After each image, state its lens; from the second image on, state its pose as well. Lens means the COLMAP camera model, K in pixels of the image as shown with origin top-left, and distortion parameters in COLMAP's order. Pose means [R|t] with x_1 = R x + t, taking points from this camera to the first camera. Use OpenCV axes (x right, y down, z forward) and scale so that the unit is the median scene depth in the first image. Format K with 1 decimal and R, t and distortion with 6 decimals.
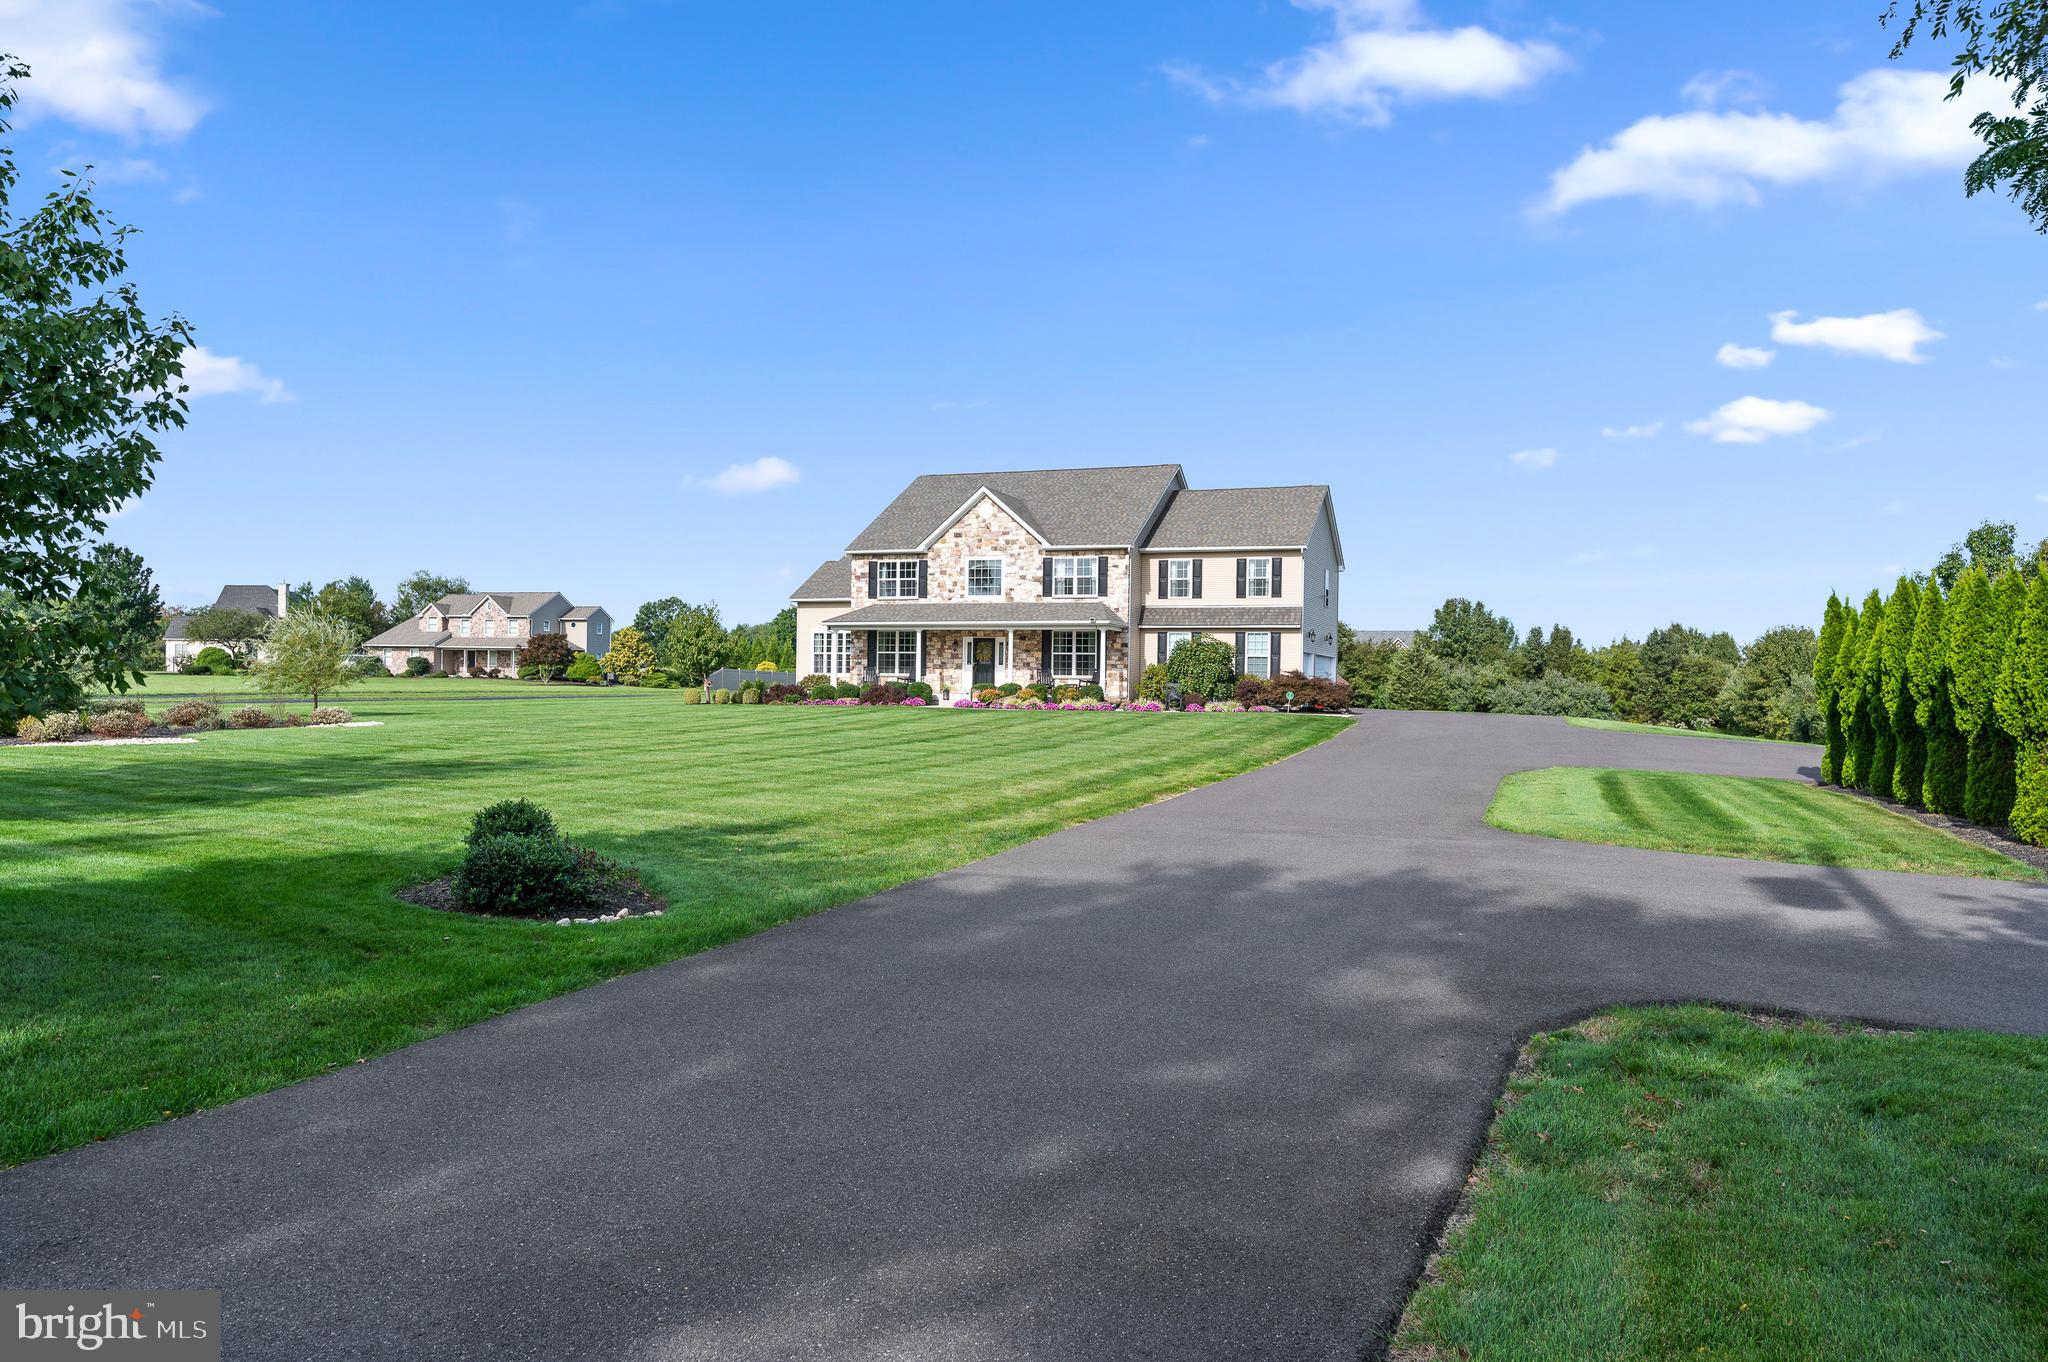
lens RADIAL K [[1367.2, 0, 1024.0], [0, 1367.2, 681.0], [0, 0, 1]] dist [-0.002129, 0.000954]
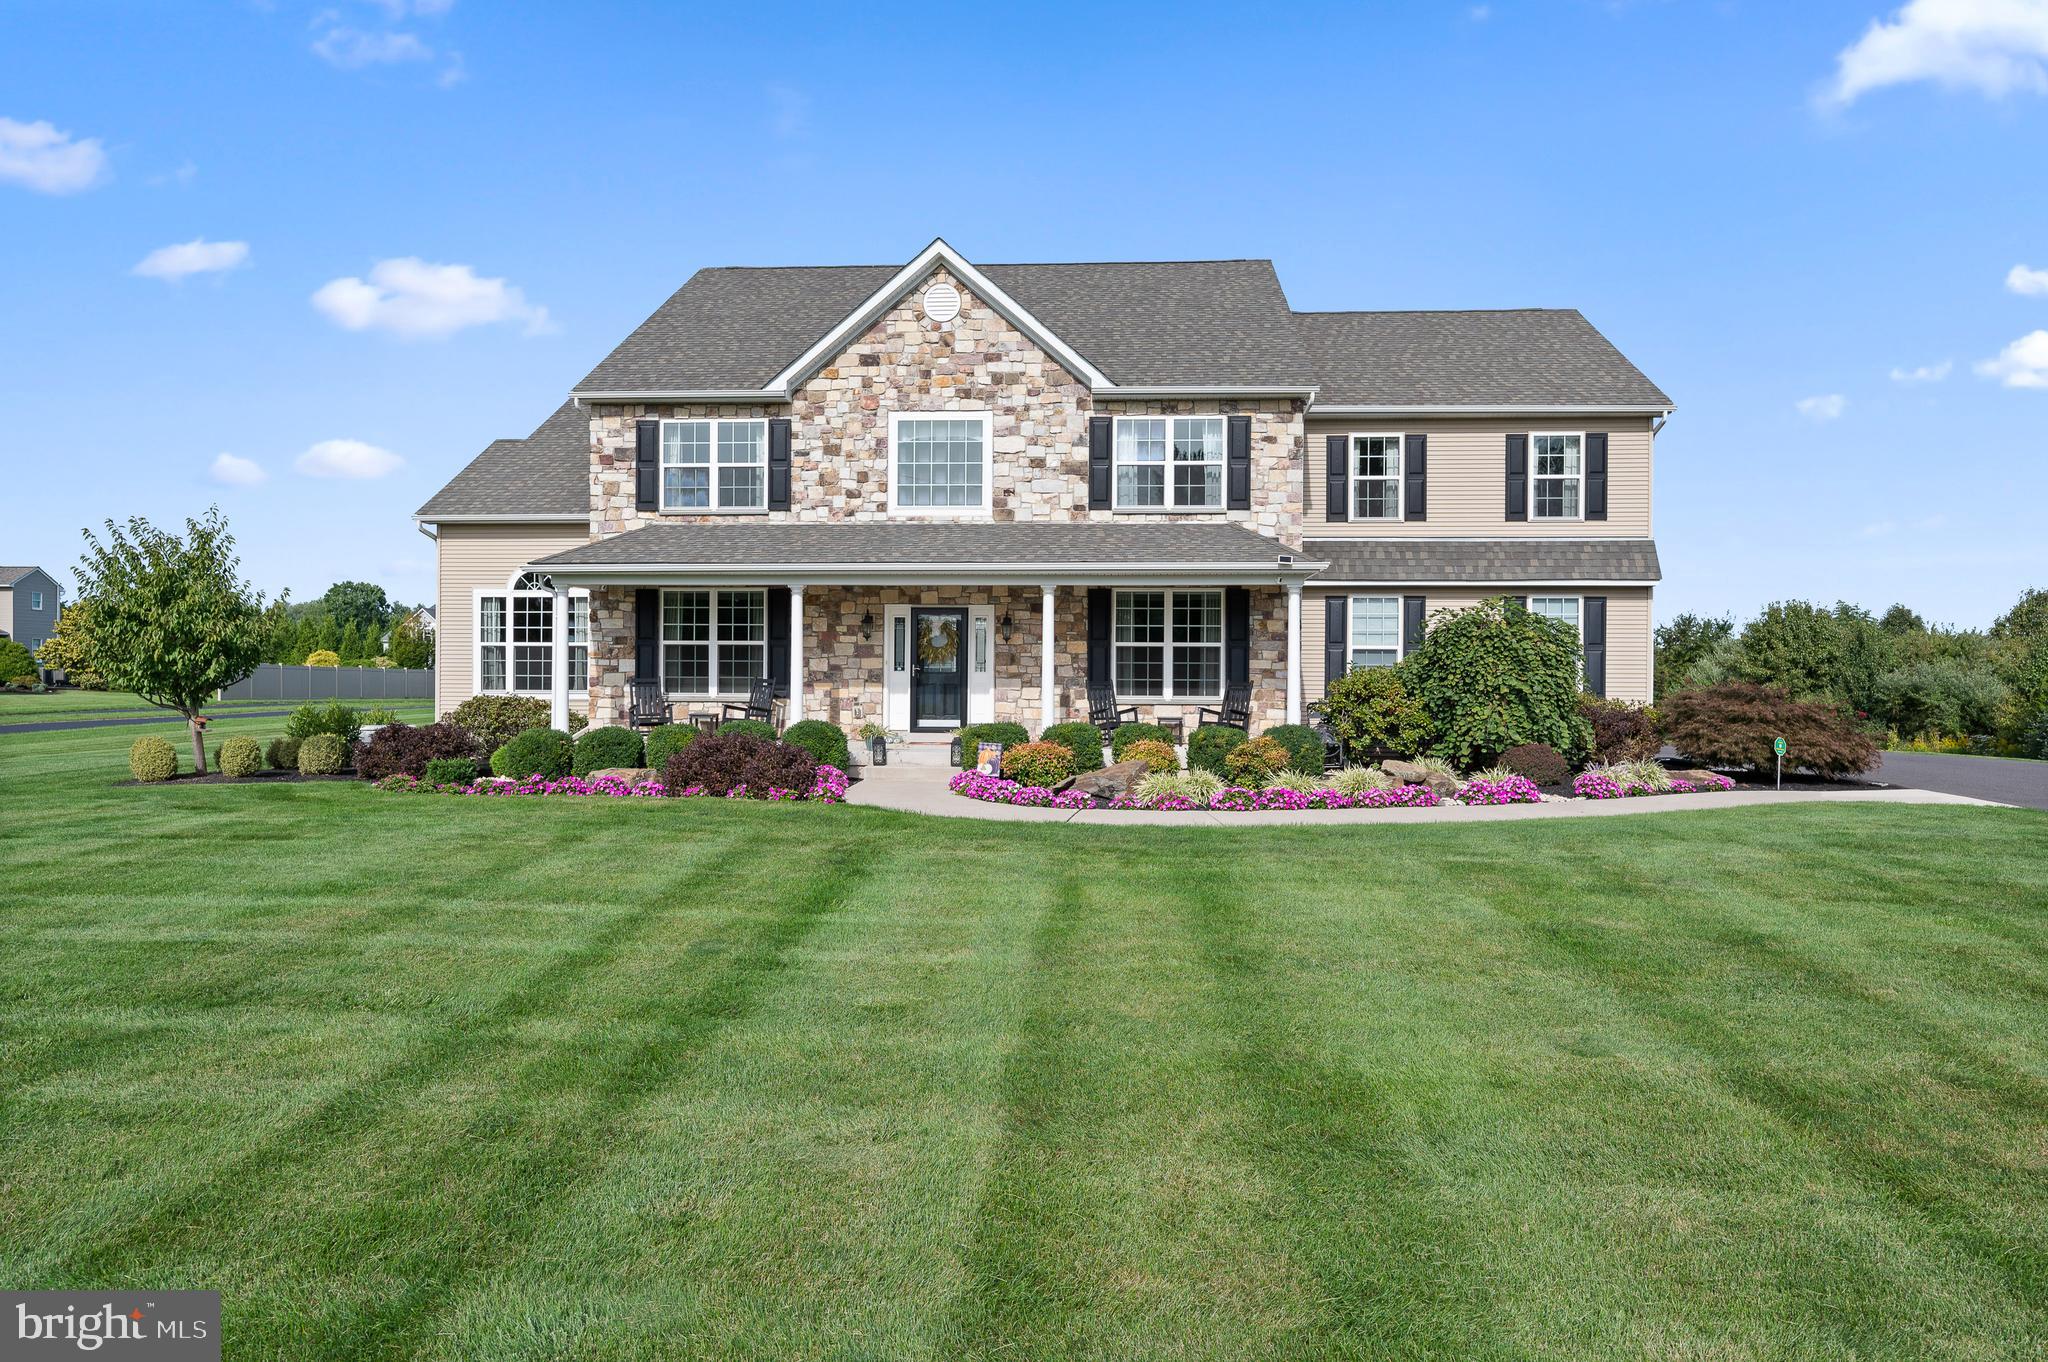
lens RADIAL K [[1367.2, 0, 1024.0], [0, 1367.2, 681.0], [0, 0, 1]] dist [-0.002129, 0.000954]
pose [[0.956806, -0.011787, 0.290487, -0.125500], [0.008000, 0.999867, 0.014219, -0.014700], [-0.290616, -0.011281, 0.956773, 0.588856]]
